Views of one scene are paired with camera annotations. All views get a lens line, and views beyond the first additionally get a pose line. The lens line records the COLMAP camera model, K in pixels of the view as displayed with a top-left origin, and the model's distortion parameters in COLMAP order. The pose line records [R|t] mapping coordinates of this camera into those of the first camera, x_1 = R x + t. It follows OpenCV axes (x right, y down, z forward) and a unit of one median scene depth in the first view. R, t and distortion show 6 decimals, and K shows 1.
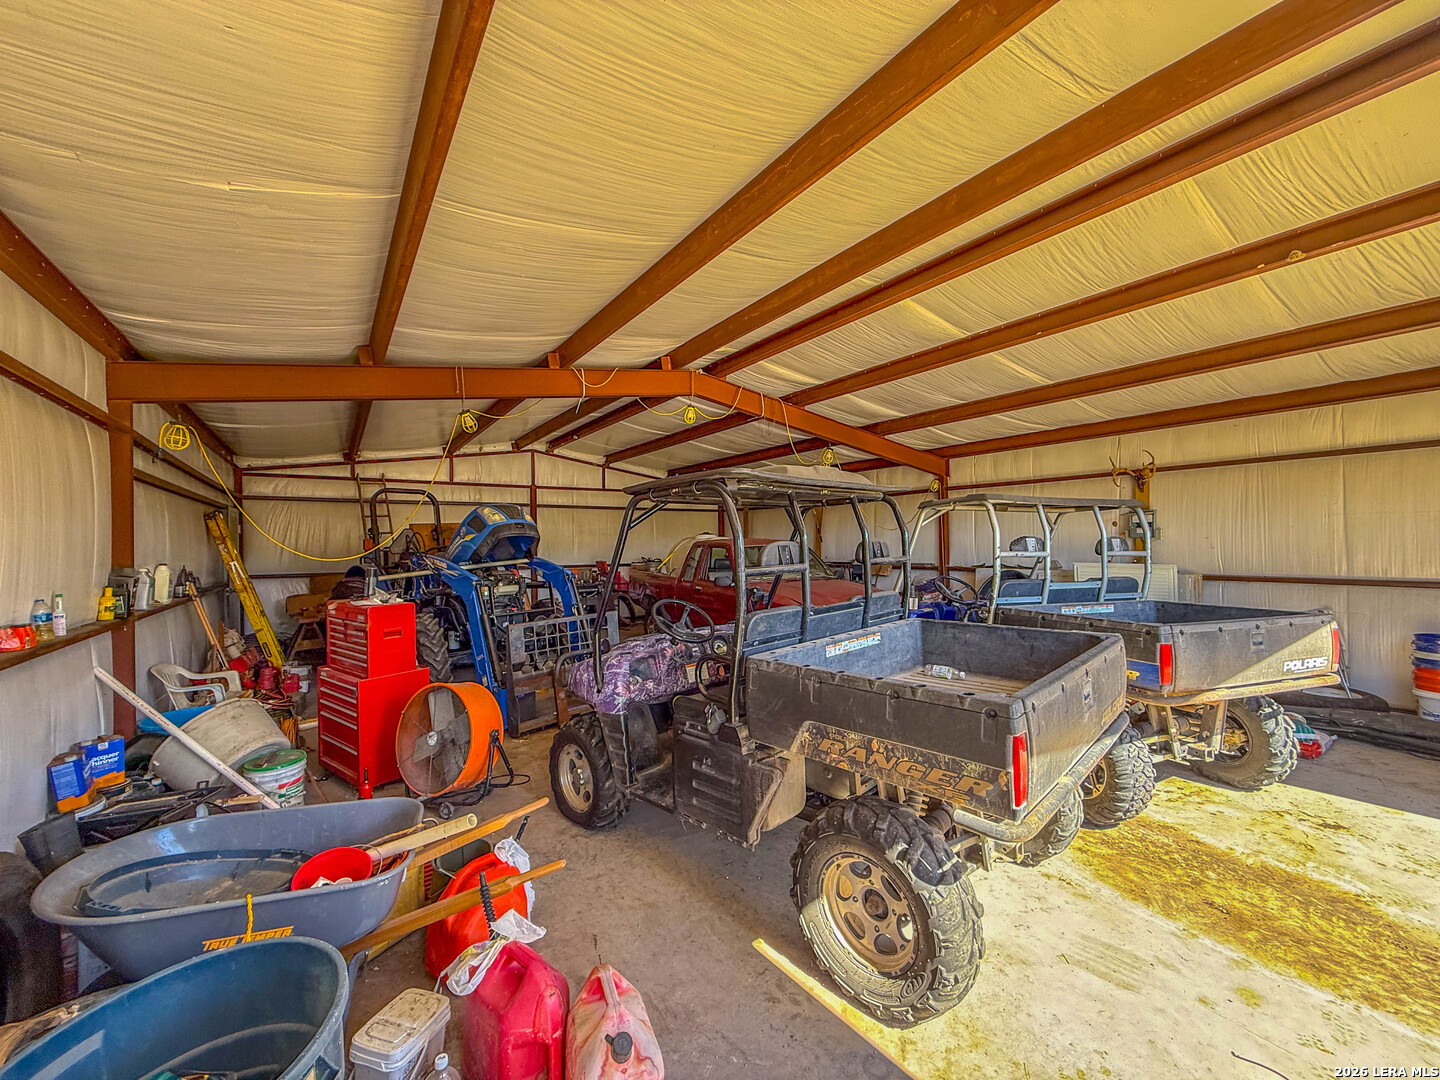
lens RADIAL K [[569.6, 0, 720.0], [0, 569.6, 540.0], [0, 0, 1]] dist [0.001268, 0.000552]
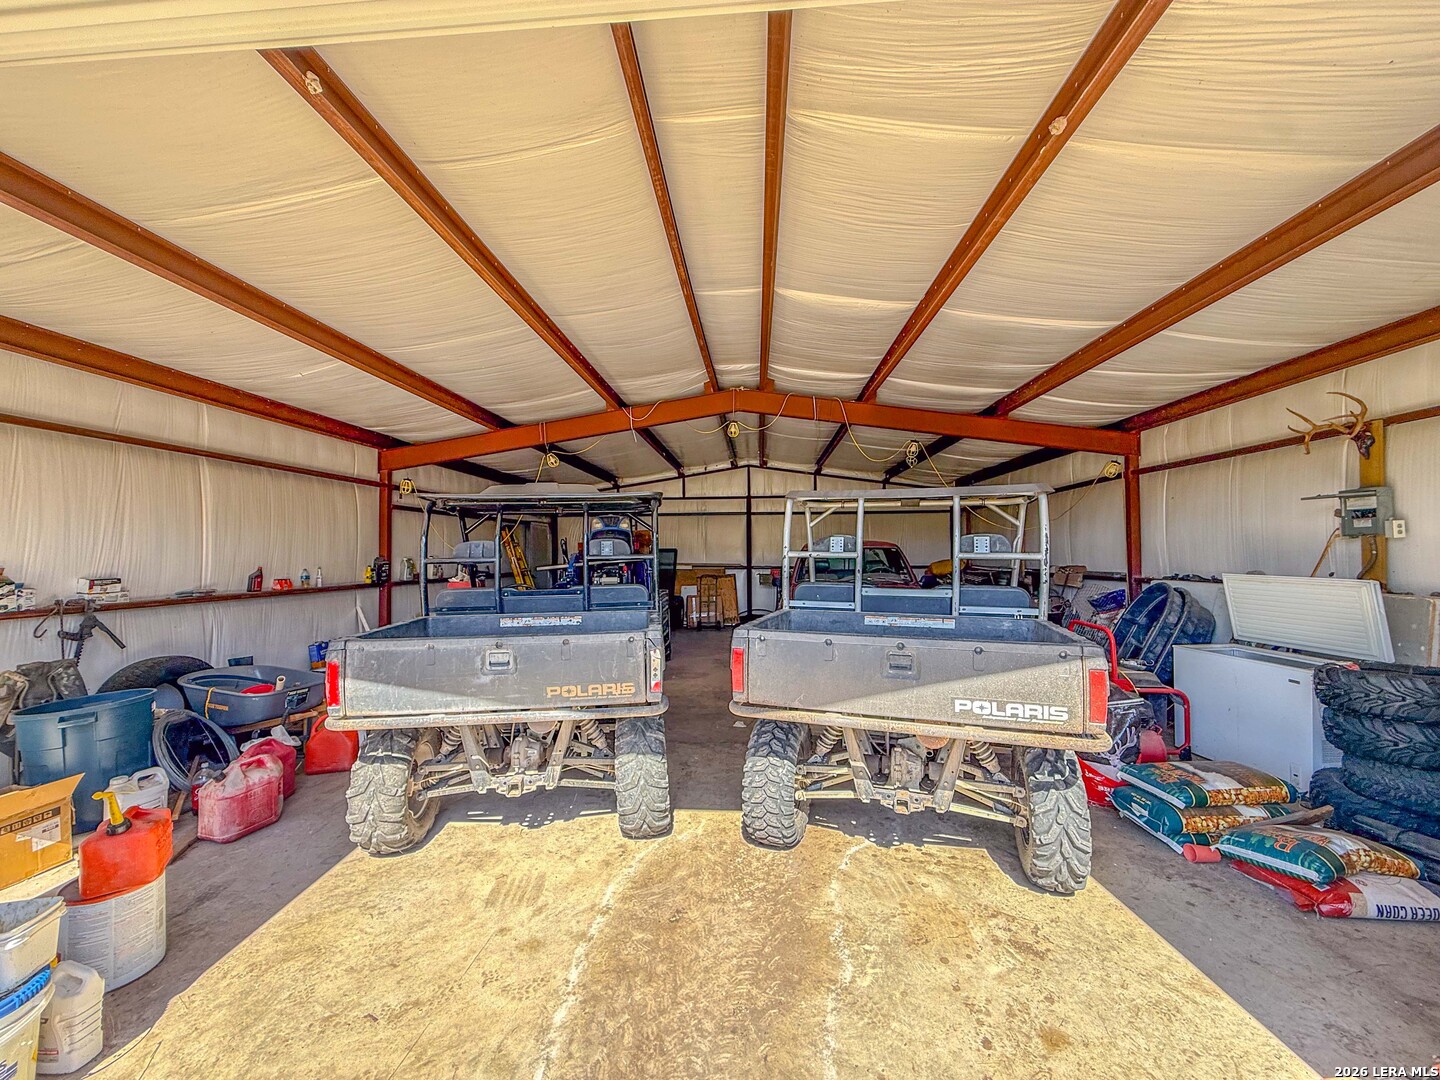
lens RADIAL K [[569.6, 0, 720.0], [0, 569.6, 540.0], [0, 0, 1]] dist [0.001268, 0.000552]
pose [[0.782780, -0.007742, -0.622250, 0.930485], [0.002938, 0.999957, -0.008746, 0.008547], [0.622292, 0.005018, 0.782769, 0.172336]]
